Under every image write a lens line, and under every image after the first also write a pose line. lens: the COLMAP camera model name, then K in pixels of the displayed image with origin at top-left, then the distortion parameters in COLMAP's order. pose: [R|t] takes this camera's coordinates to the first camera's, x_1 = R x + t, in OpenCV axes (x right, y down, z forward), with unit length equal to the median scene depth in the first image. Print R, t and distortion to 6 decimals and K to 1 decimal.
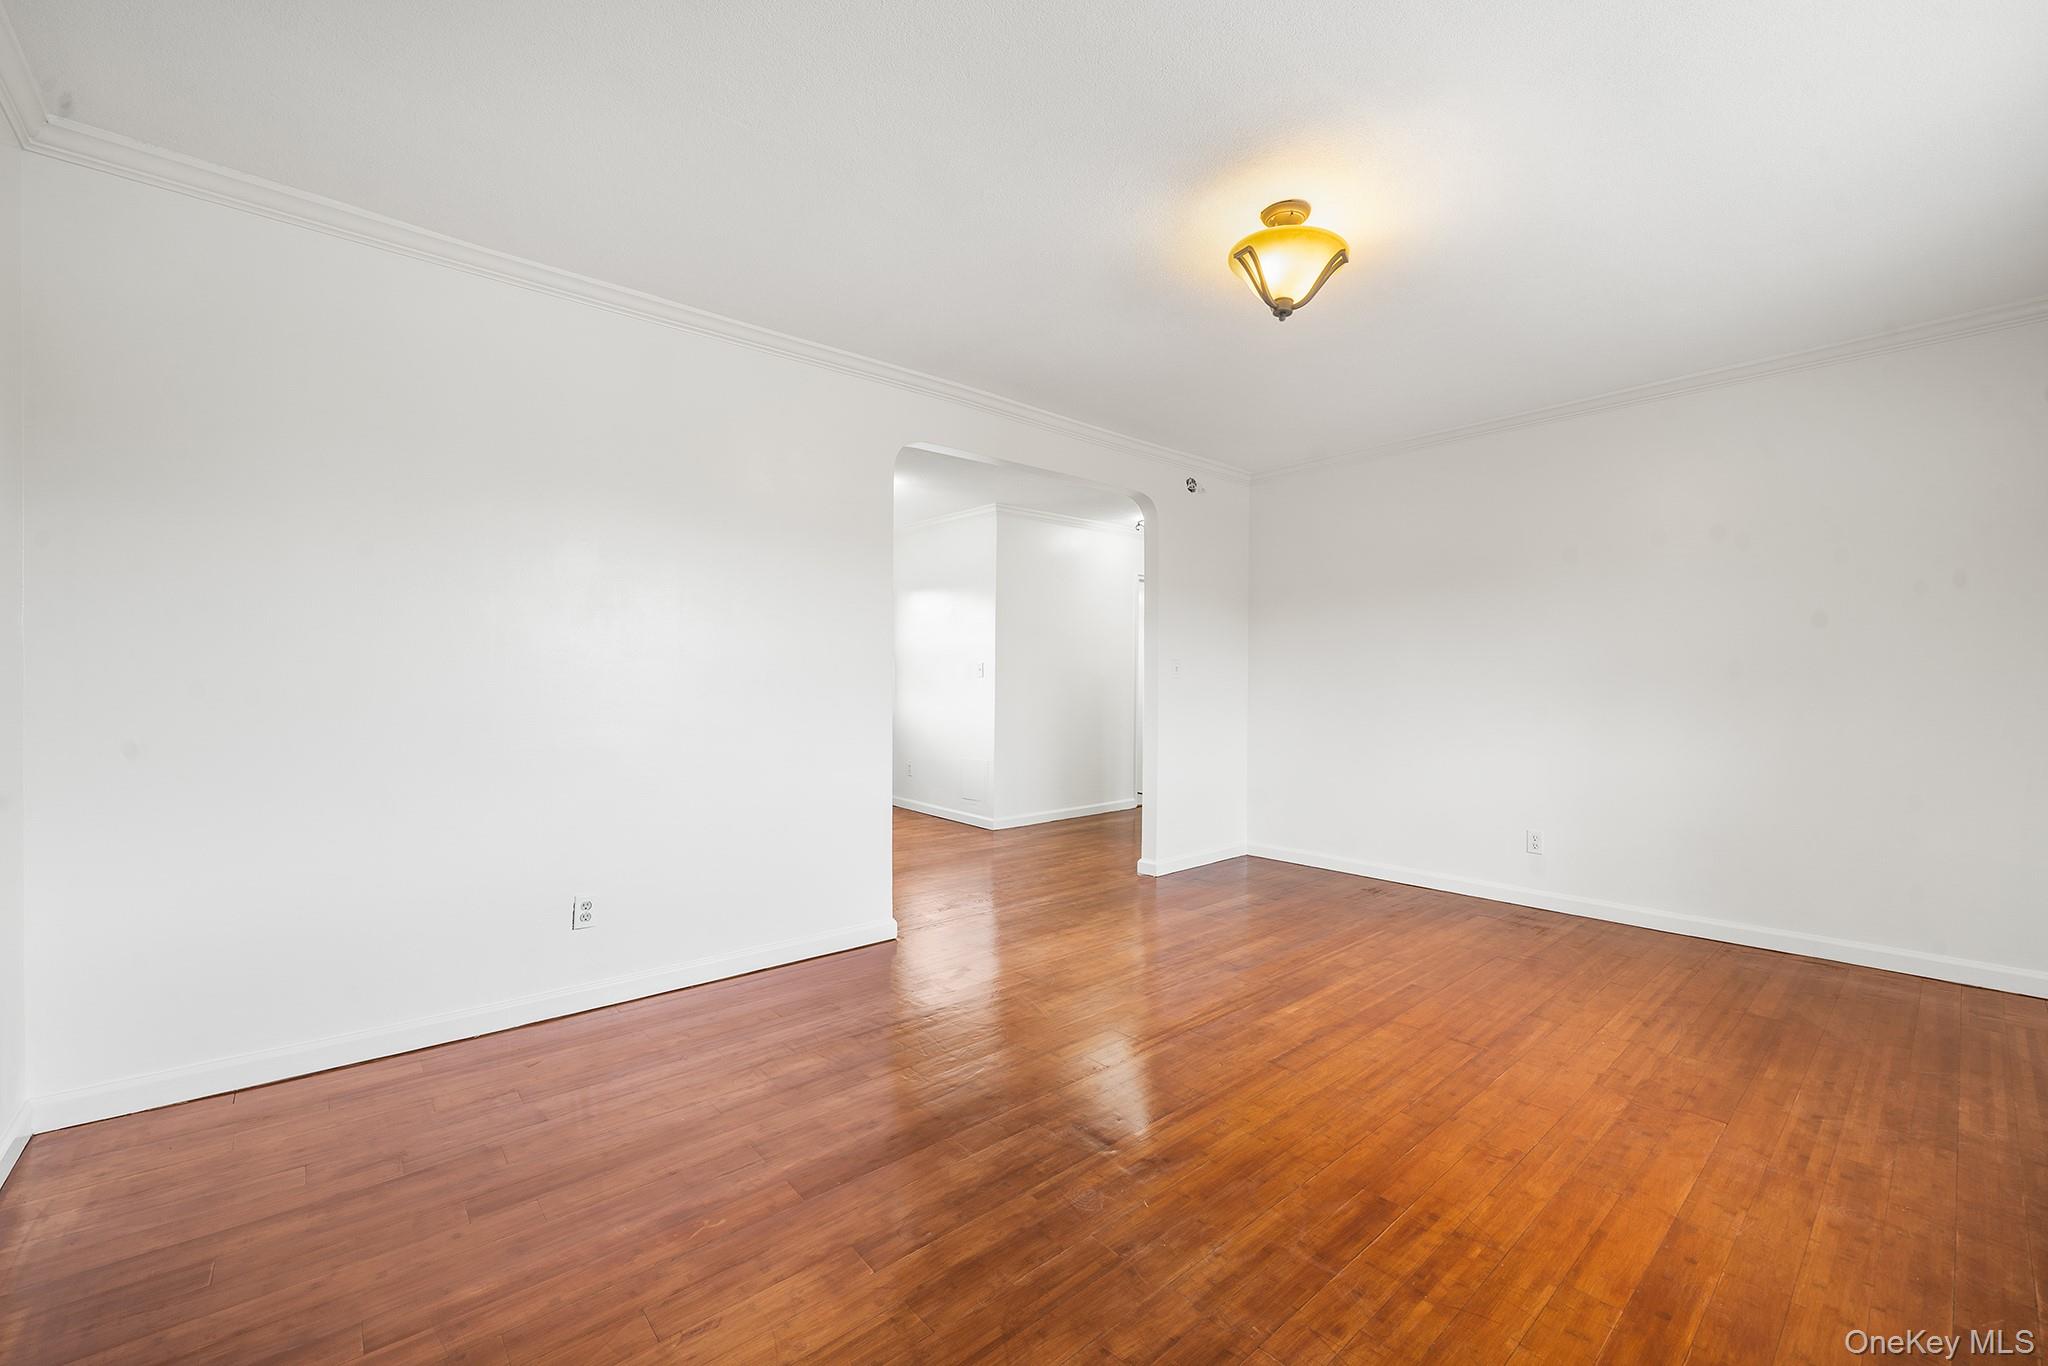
lens RADIAL K [[834.3, 0, 1024.8], [0, 834.3, 679.1], [0, 0, 1]] dist [-0.002256, -0.000200]
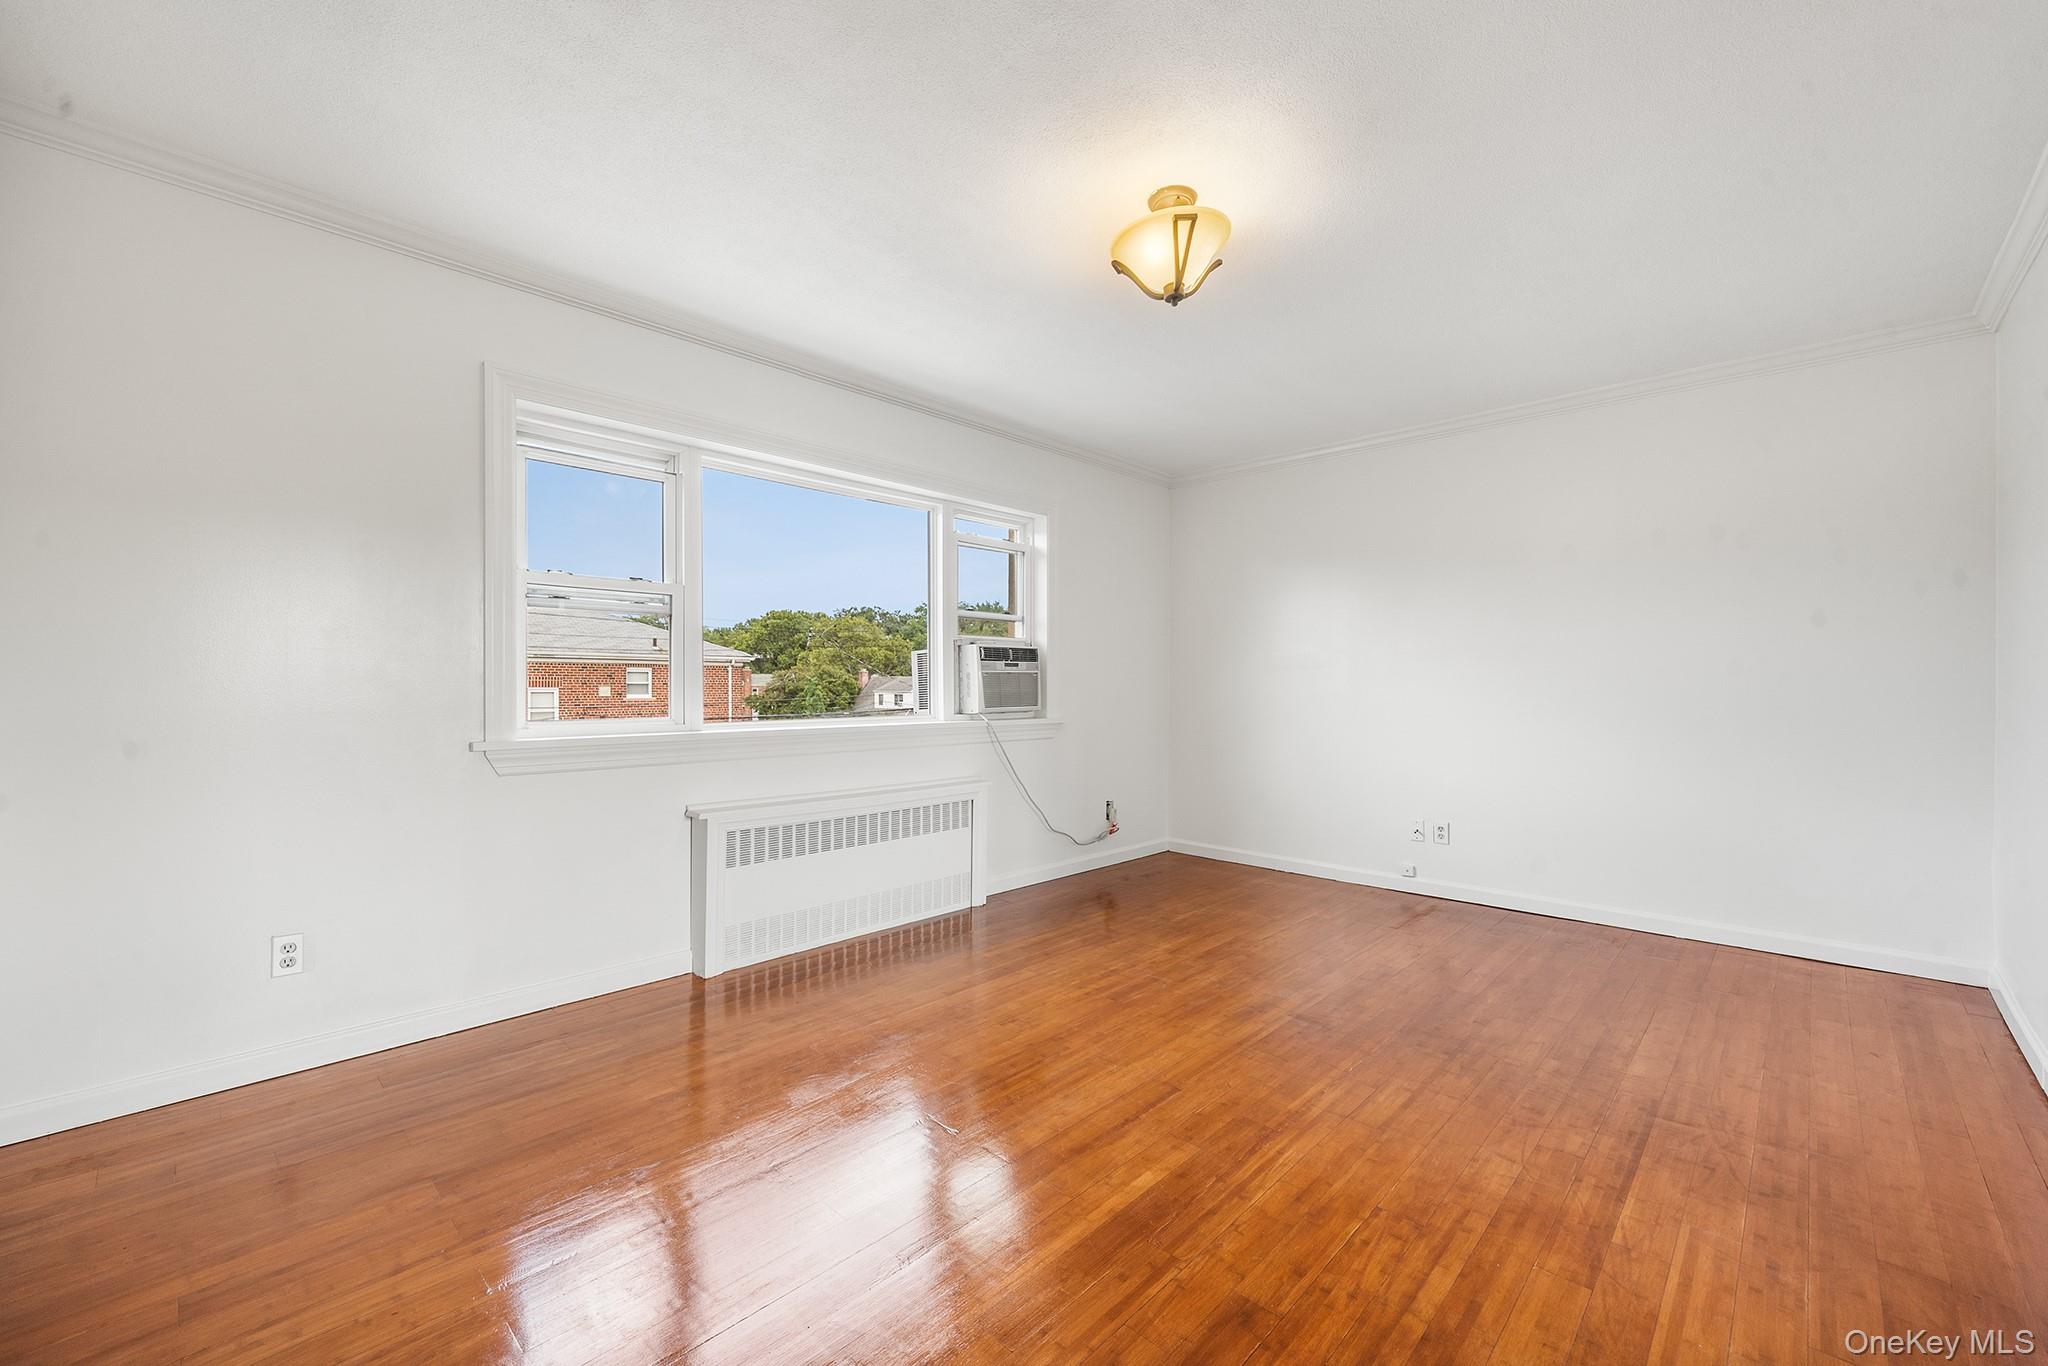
lens RADIAL K [[834.3, 0, 1026.8], [0, 834.3, 688.2], [0, 0, 1]] dist [-0.002256, -0.000200]
pose [[-0.995535, -0.006033, -0.094200, 0.595330], [-0.006069, 0.999982, 0.000098, 0.013503], [0.094198, 0.000669, -0.995553, 2.055320]]
